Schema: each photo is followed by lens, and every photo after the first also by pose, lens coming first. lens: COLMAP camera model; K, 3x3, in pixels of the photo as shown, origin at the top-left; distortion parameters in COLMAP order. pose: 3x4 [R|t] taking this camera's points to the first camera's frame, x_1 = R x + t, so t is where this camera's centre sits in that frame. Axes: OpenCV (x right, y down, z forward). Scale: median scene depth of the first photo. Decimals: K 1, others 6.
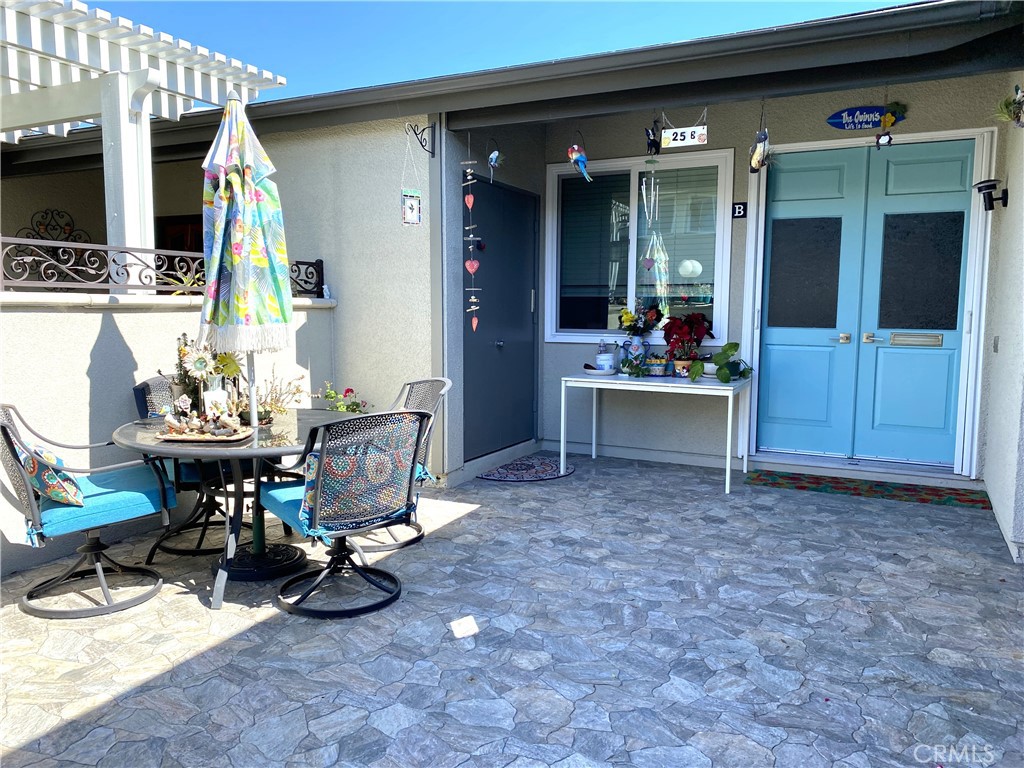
lens RADIAL K [[789.3, 0, 512.0], [0, 789.3, 384.0], [0, 0, 1]] dist [0.000423, -0.002384]
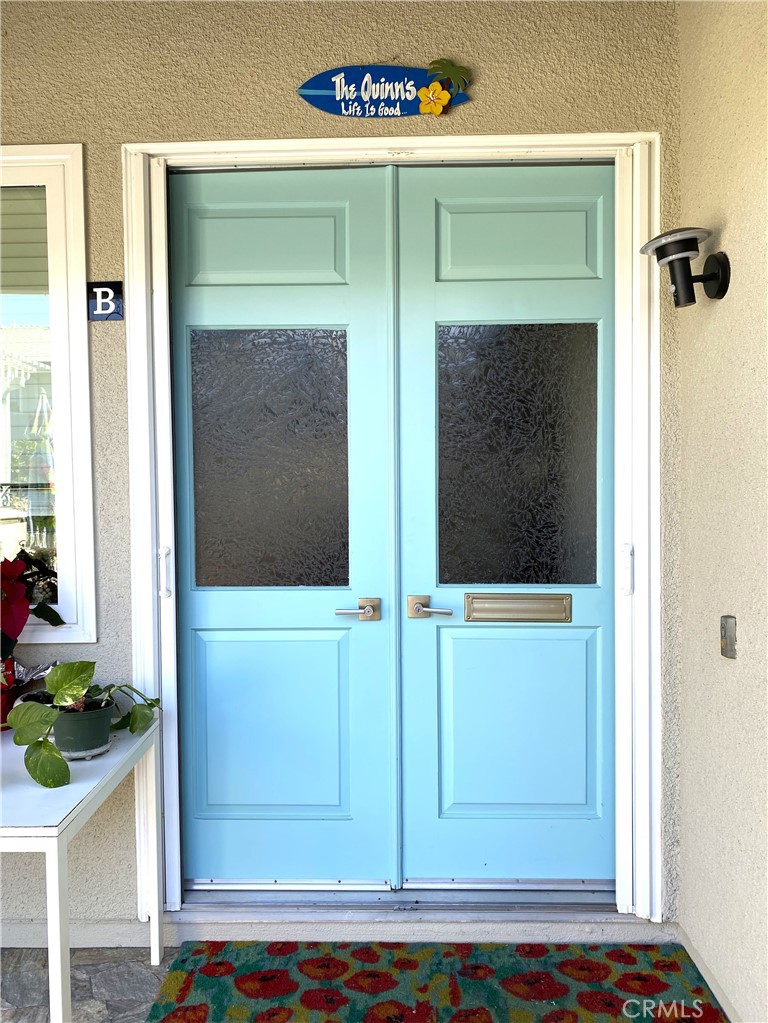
lens RADIAL K [[788.5, 0, 384.0], [0, 788.5, 511.5], [0, 0, 1]] dist [0.000423, -0.002384]
pose [[0.899178, -0.030490, 0.436519, 0.246845], [0.061992, 0.996384, -0.058101, -0.086488], [-0.433169, 0.079304, 0.897817, 0.615056]]
